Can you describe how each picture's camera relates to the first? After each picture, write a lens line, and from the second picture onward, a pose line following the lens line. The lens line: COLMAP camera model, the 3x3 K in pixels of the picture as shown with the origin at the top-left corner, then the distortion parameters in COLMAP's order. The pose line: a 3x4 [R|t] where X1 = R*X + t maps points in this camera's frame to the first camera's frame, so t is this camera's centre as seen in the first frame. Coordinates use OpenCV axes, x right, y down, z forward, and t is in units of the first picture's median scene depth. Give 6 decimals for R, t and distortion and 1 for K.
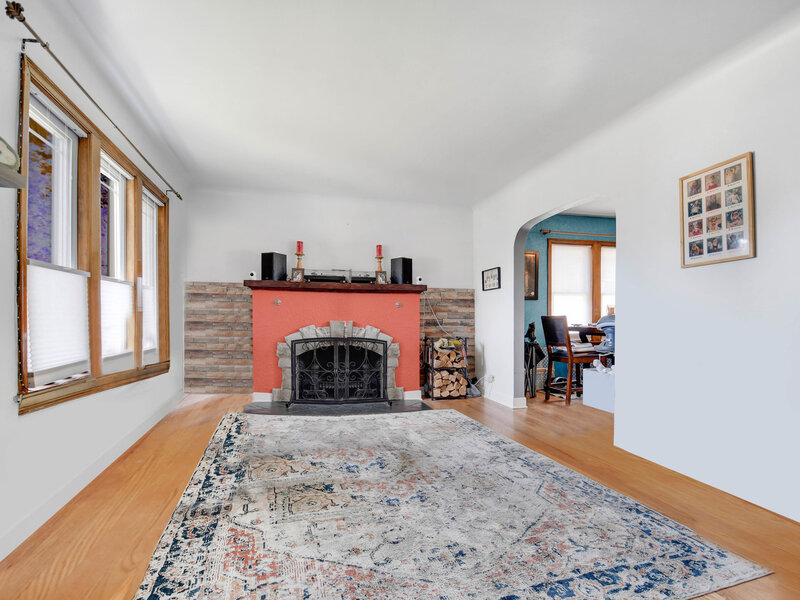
lens RADIAL K [[412.8, 0, 424.8], [0, 412.8, 325.3], [0, 0, 1]] dist [0.002376, -0.027569]
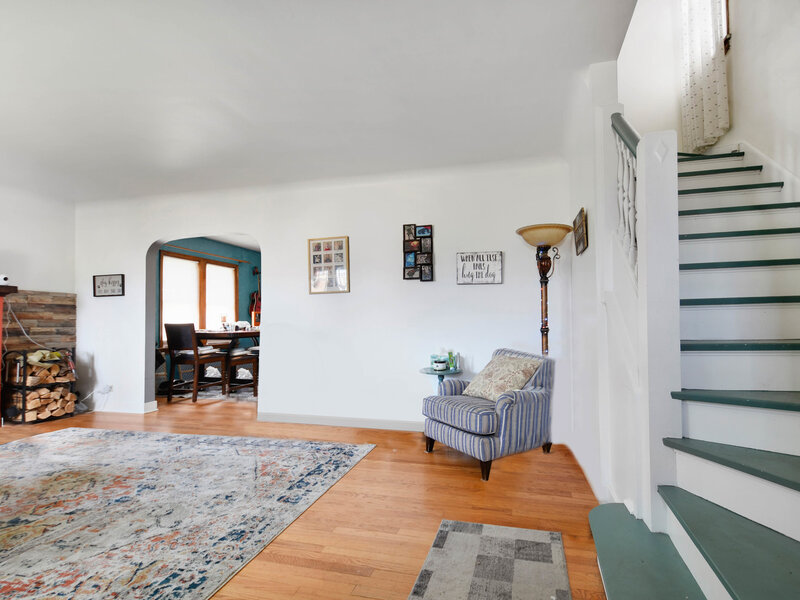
lens RADIAL K [[394.9, 0, 416.5], [0, 394.9, 305.3], [0, 0, 1]] dist [-0.000318, -0.000769]
pose [[0.514607, 0.034223, 0.856743, -0.398127], [0.021439, 0.998377, -0.052758, -0.001820], [-0.857158, 0.045517, 0.513038, -0.134170]]
